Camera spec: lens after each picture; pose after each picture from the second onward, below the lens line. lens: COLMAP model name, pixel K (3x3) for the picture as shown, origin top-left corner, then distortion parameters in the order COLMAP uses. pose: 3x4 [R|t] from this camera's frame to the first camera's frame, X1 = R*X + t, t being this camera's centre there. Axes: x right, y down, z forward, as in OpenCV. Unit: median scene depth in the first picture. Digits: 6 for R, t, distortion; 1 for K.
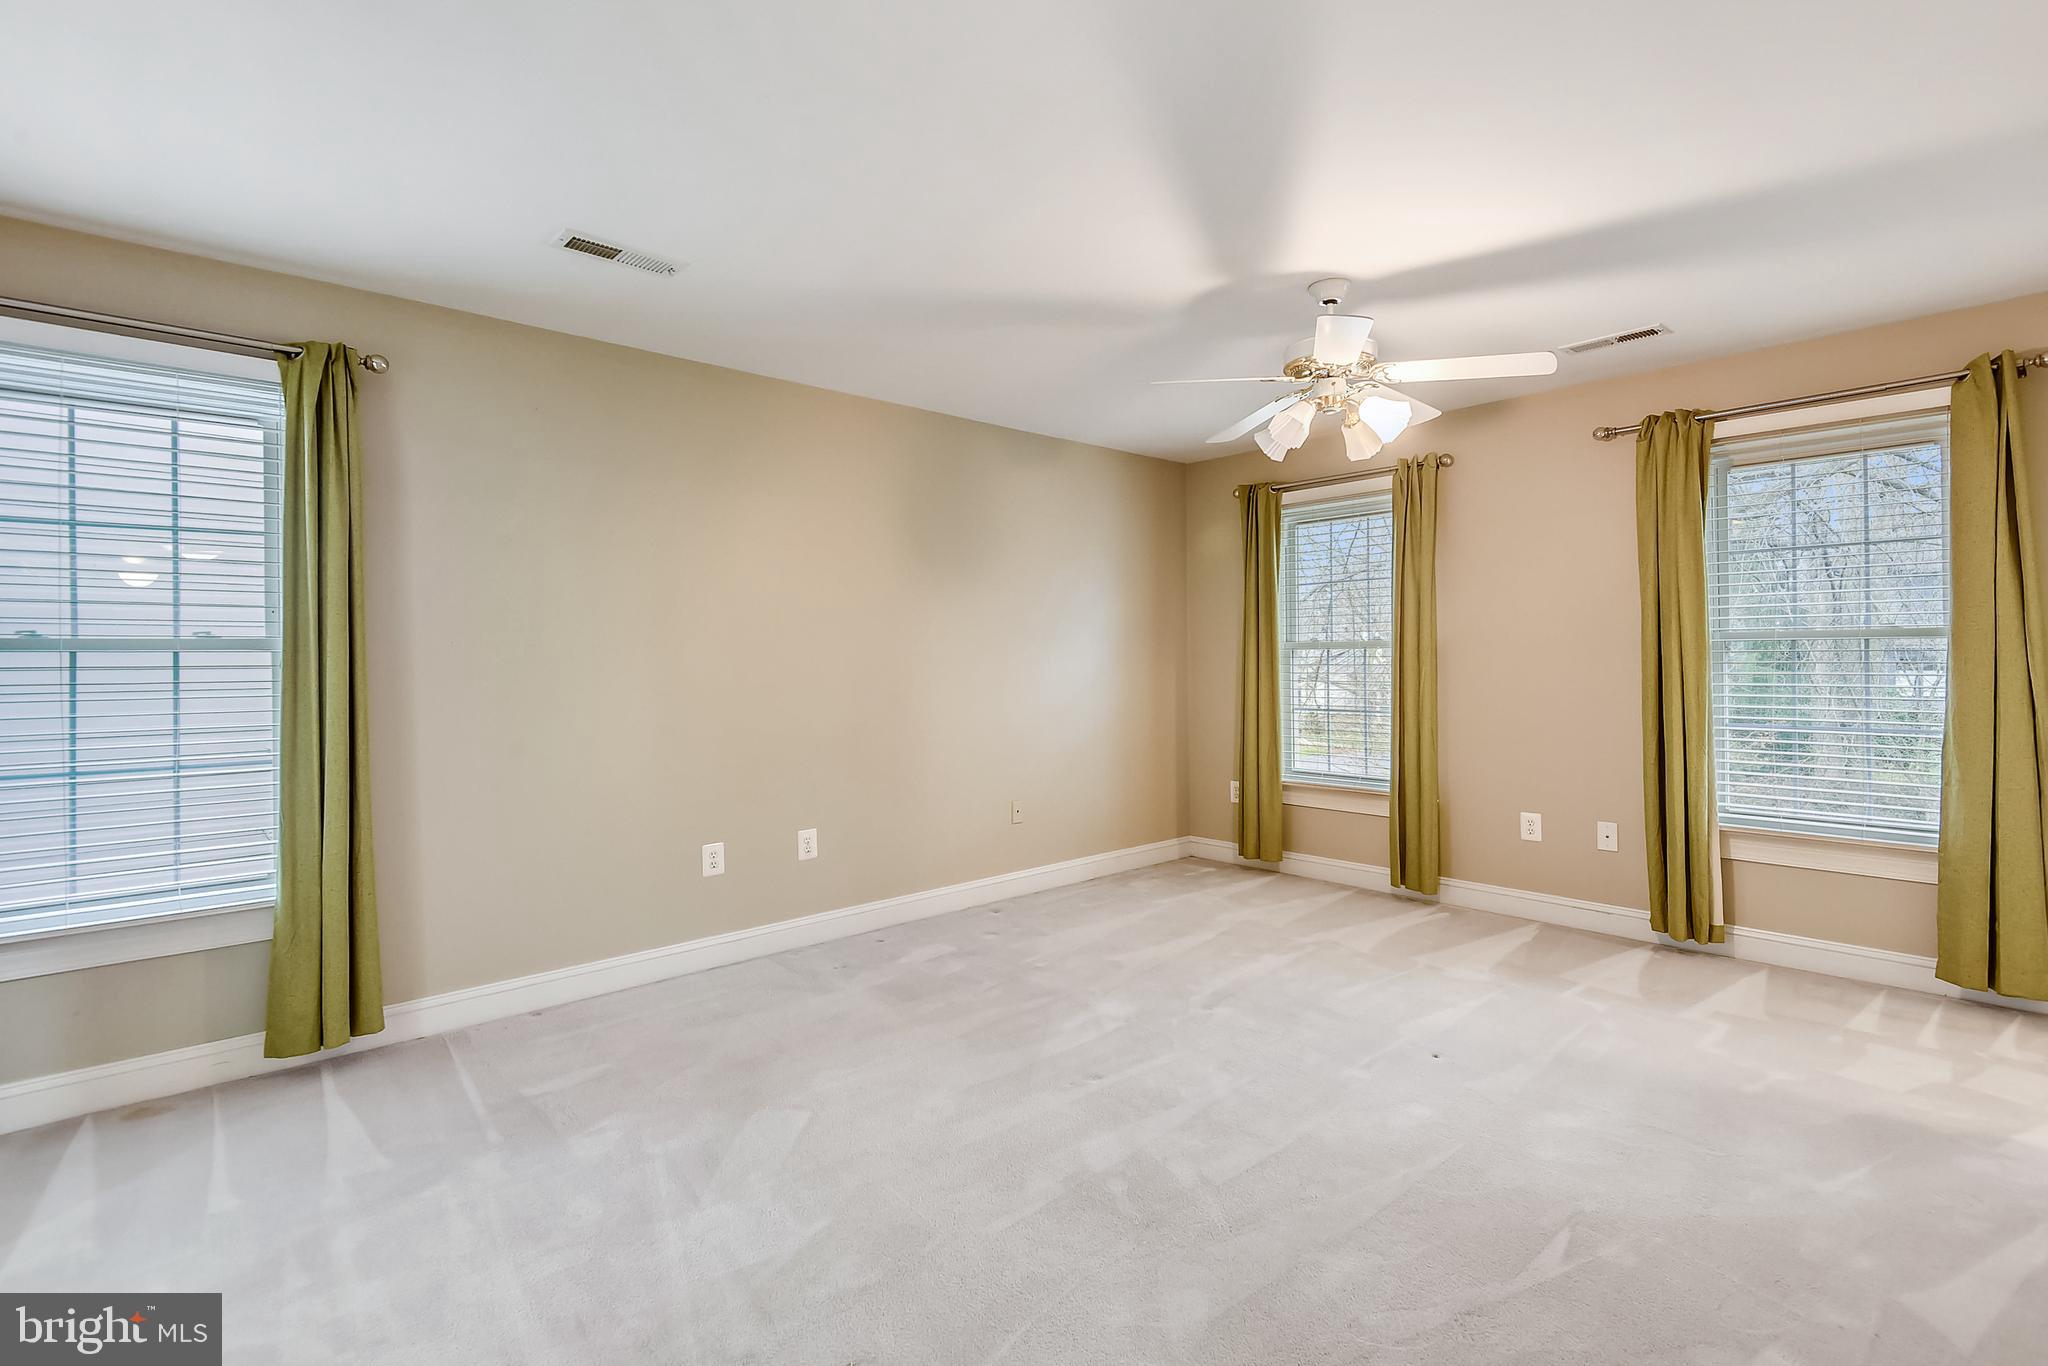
lens RADIAL K [[961.3, 0, 1011.7], [0, 961.3, 671.3], [0, 0, 1]] dist [0.005695, -0.000214]
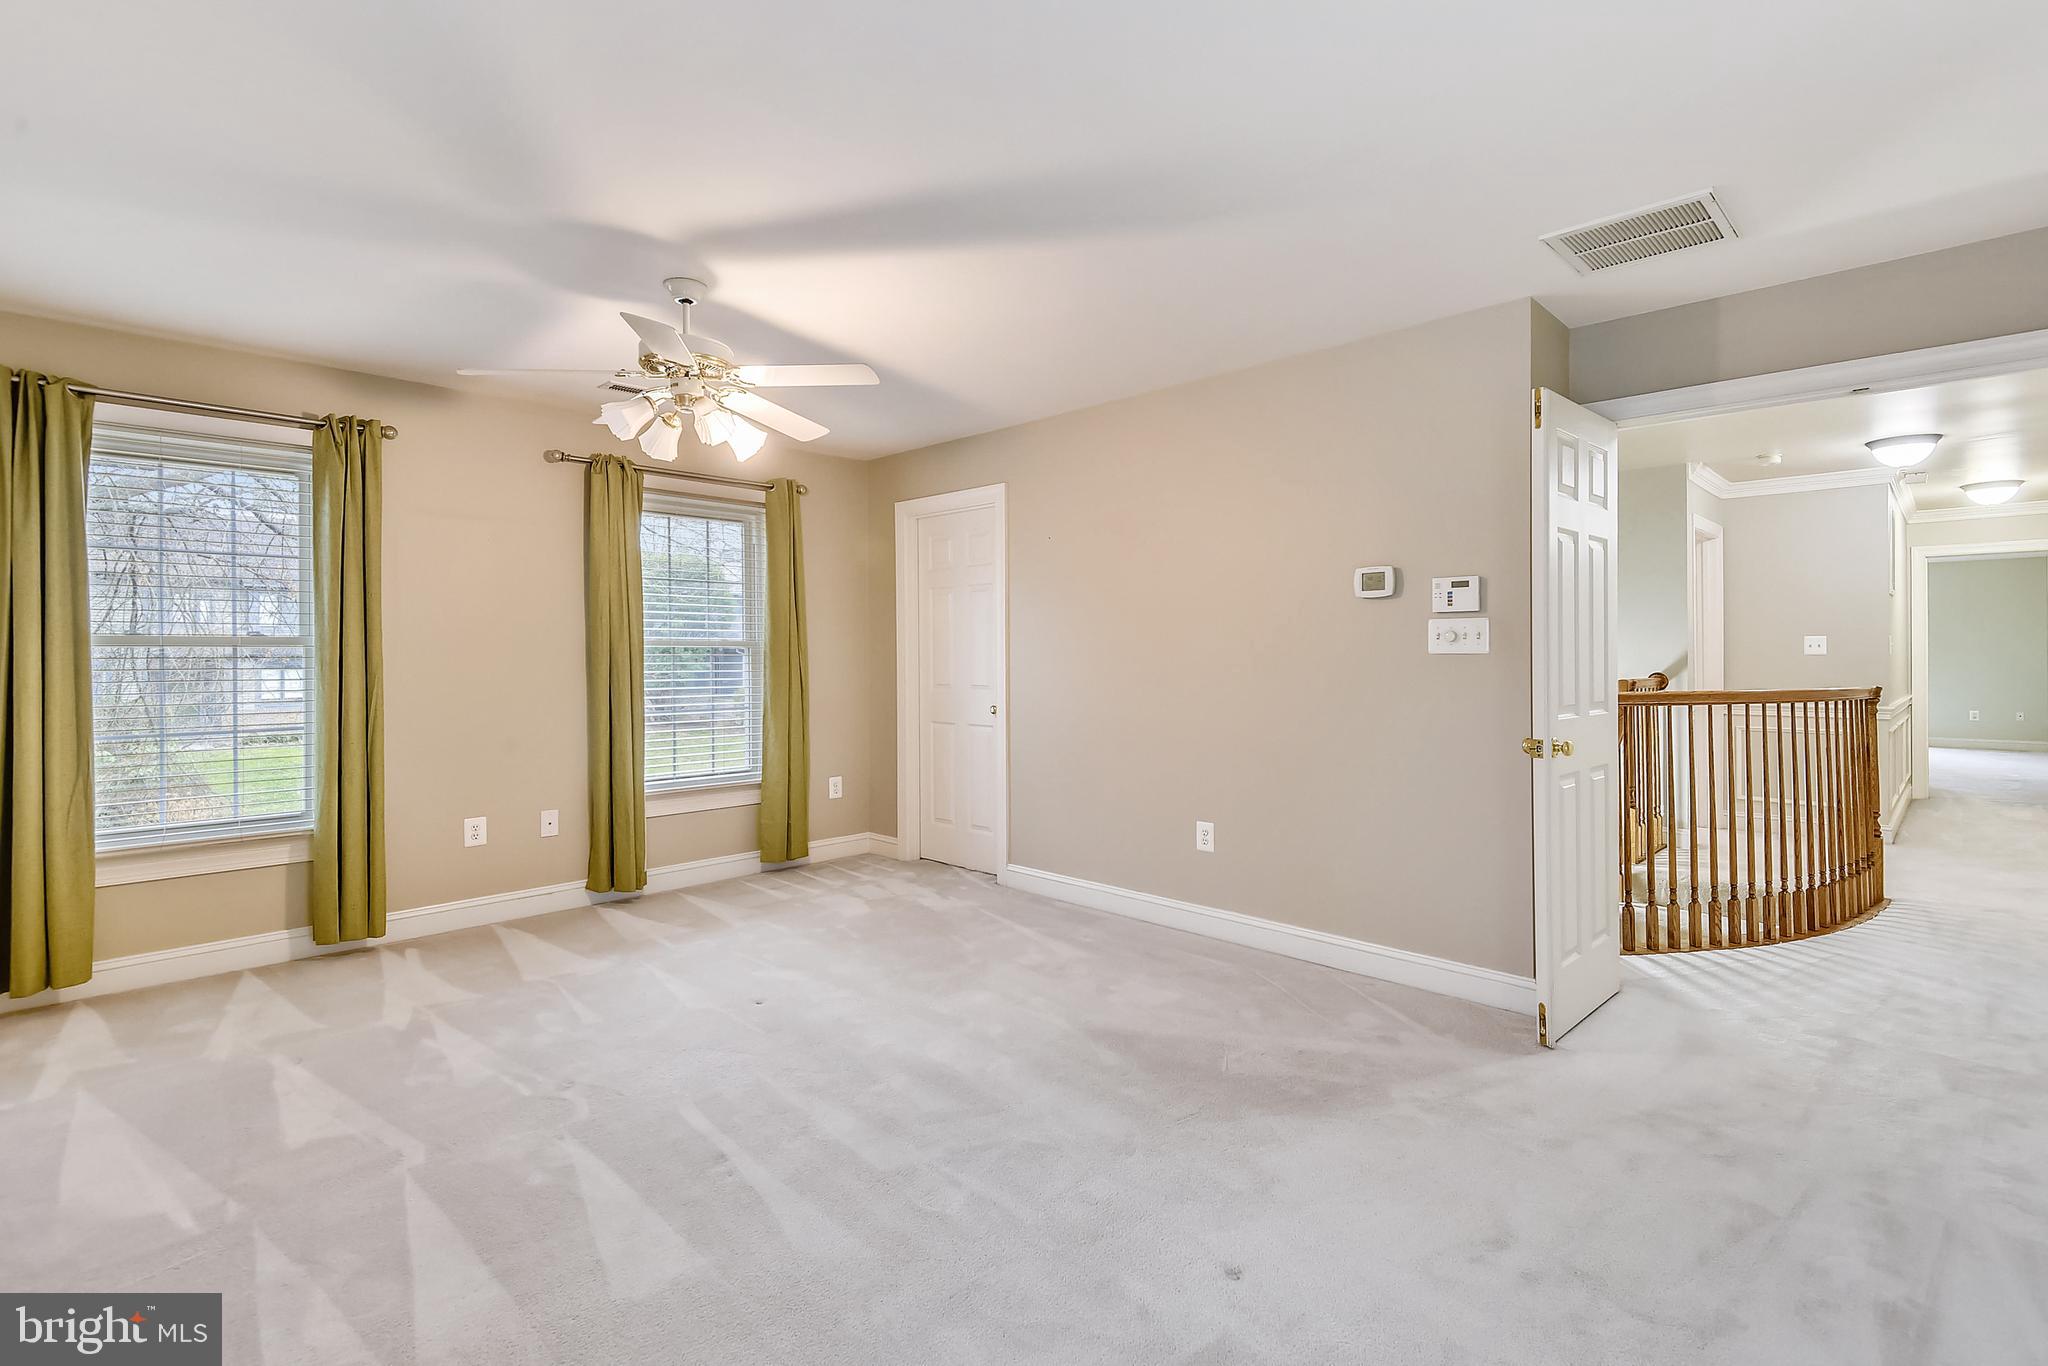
lens RADIAL K [[961.3, 0, 1011.7], [0, 961.3, 671.3], [0, 0, 1]] dist [0.005695, -0.000214]
pose [[-0.050476, -0.011543, 0.998659, -0.504137], [0.020704, 0.999706, 0.012601, -0.004778], [-0.998511, 0.021312, -0.050222, 0.527121]]
